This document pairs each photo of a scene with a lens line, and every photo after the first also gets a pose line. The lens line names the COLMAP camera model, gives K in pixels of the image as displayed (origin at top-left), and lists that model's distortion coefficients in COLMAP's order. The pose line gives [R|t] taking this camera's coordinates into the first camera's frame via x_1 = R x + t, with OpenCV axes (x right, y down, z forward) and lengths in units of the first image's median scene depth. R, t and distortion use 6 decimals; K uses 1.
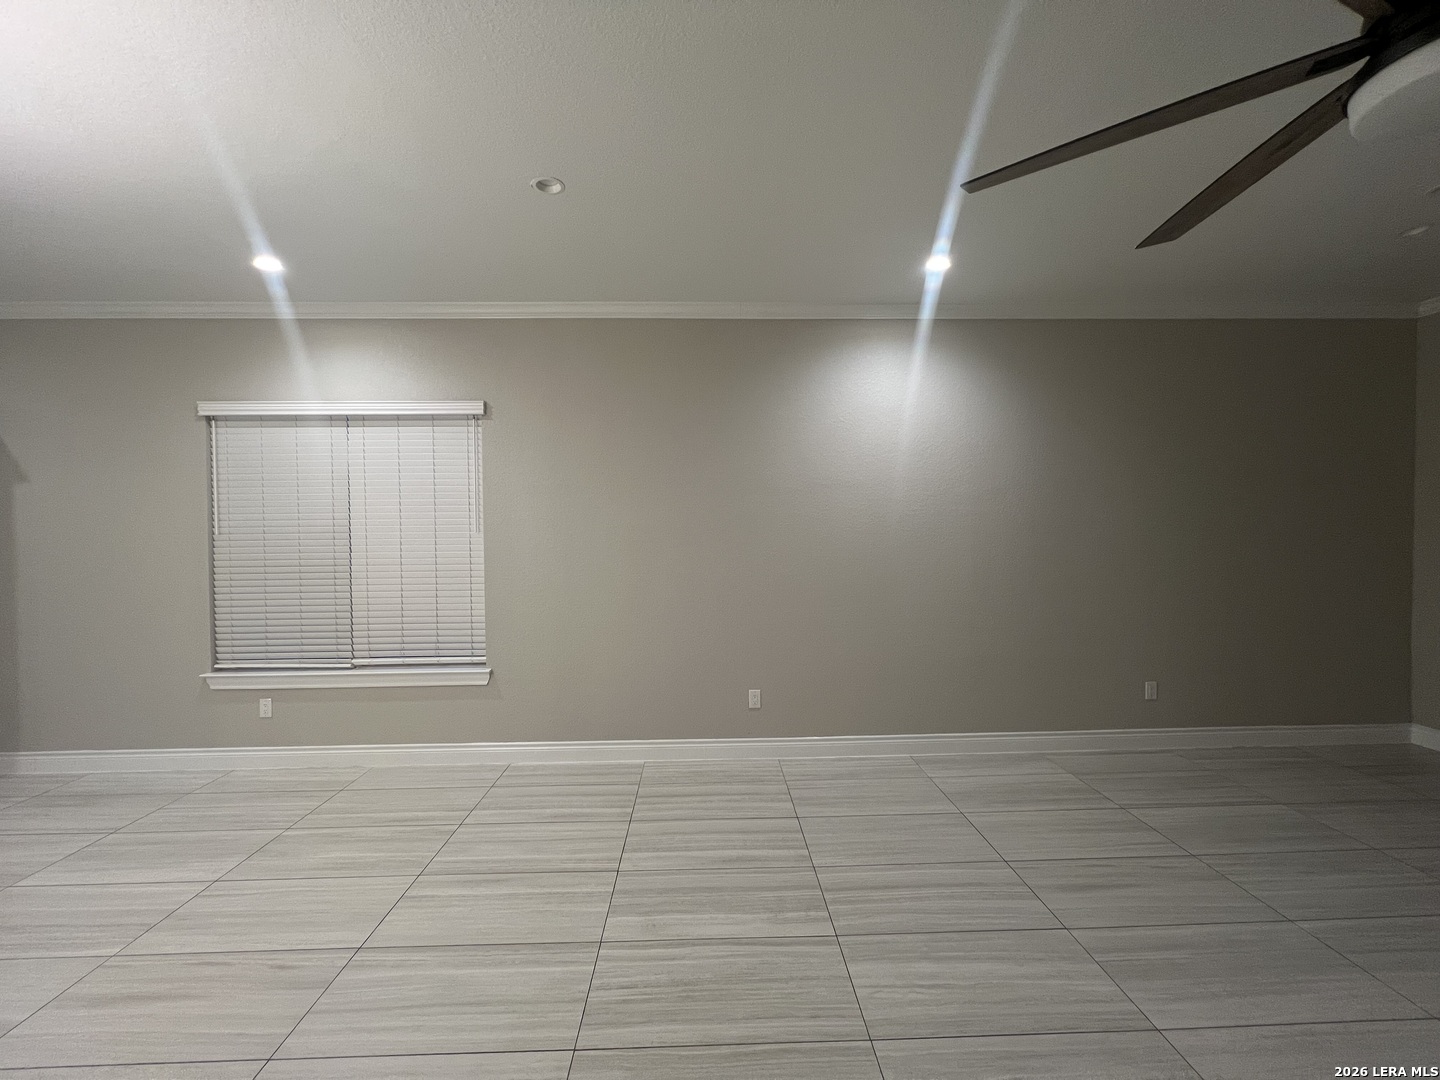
lens RADIAL K [[572.1, 0, 720.0], [0, 572.1, 540.0], [0, 0, 1]] dist [-0.001684, -0.000048]
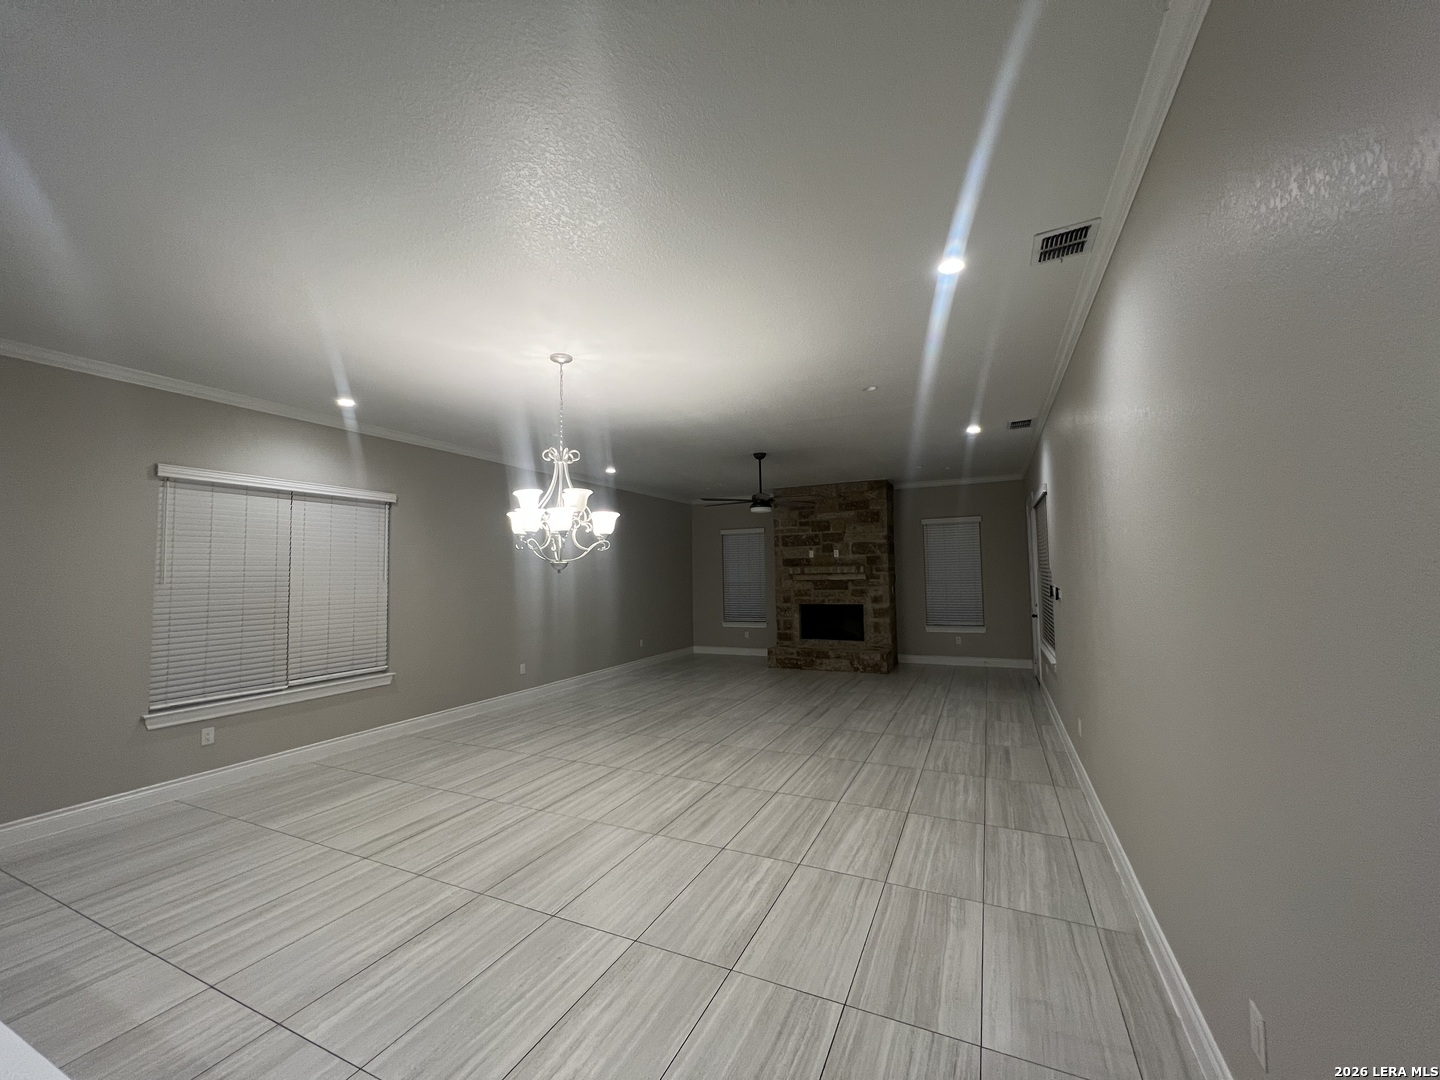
lens RADIAL K [[572.1, 0, 720.0], [0, 572.1, 540.0], [0, 0, 1]] dist [-0.001684, -0.000048]
pose [[0.451335, 0.055876, 0.890604, -1.374321], [0.026972, 0.996727, -0.076202, 0.018383], [-0.891947, 0.058414, 0.448351, -0.449474]]
